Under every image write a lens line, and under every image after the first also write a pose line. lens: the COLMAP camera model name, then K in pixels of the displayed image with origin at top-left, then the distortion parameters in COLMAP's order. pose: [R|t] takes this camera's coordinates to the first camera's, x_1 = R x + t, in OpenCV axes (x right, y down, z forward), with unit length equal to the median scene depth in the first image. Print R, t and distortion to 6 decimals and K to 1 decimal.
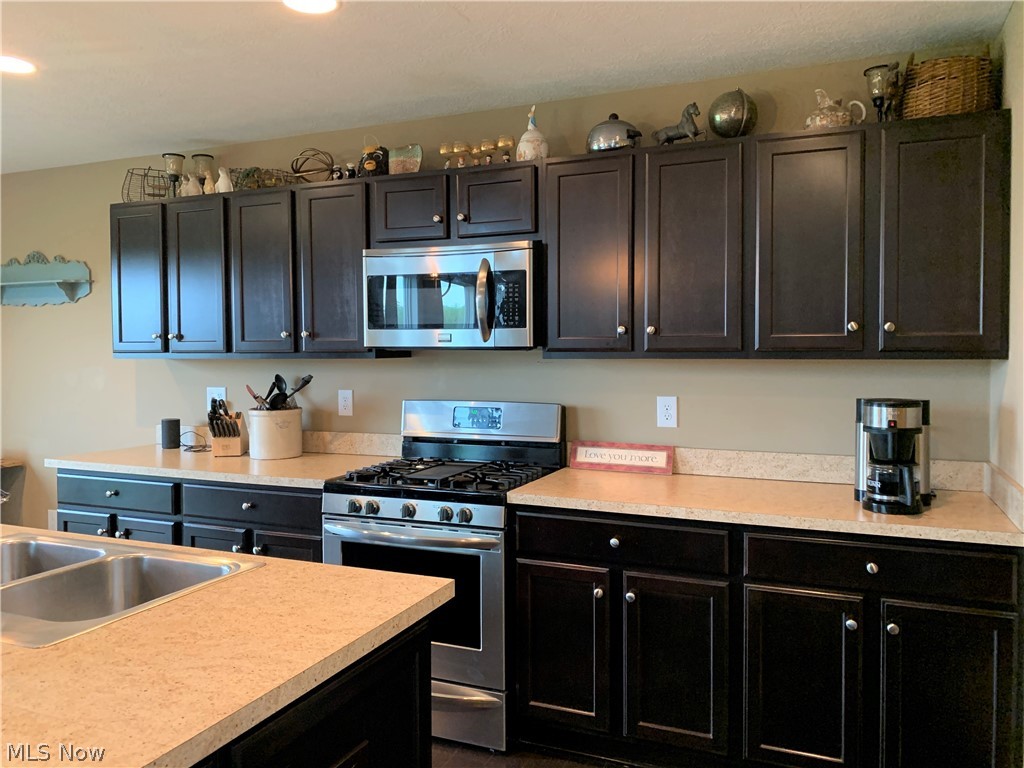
lens RADIAL K [[772.7, 0, 512.0], [0, 772.7, 384.0], [0, 0, 1]] dist [0.048288, -0.000519]
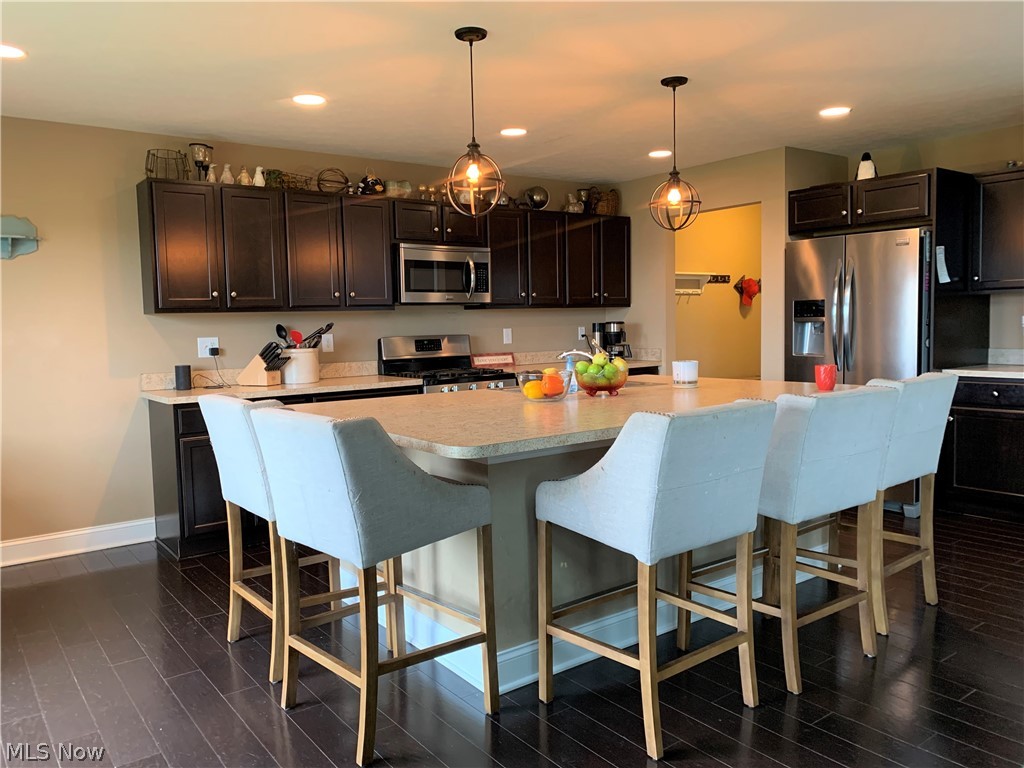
lens RADIAL K [[790.9, 0, 512.0], [0, 790.9, 384.0], [0, 0, 1]] dist [0.009225, 0.000522]
pose [[0.505151, -0.082864, 0.859043, -1.495621], [0.052007, 0.996494, 0.065541, 0.025081], [-0.861462, 0.011569, 0.507690, -0.046785]]
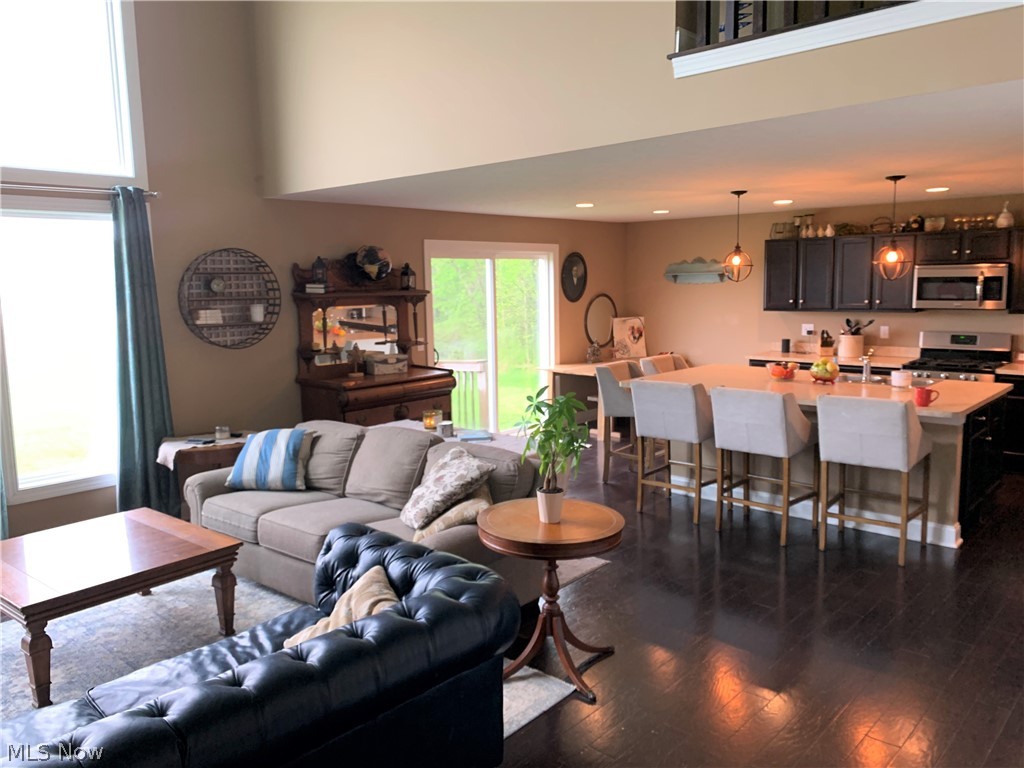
lens RADIAL K [[790.9, 0, 512.0], [0, 790.9, 384.0], [0, 0, 1]] dist [0.009225, 0.000522]
pose [[0.942897, 0.025230, -0.332127, -0.517680], [0.007991, 0.995127, 0.098282, -0.063858], [0.332988, -0.095324, 0.938100, -1.597047]]
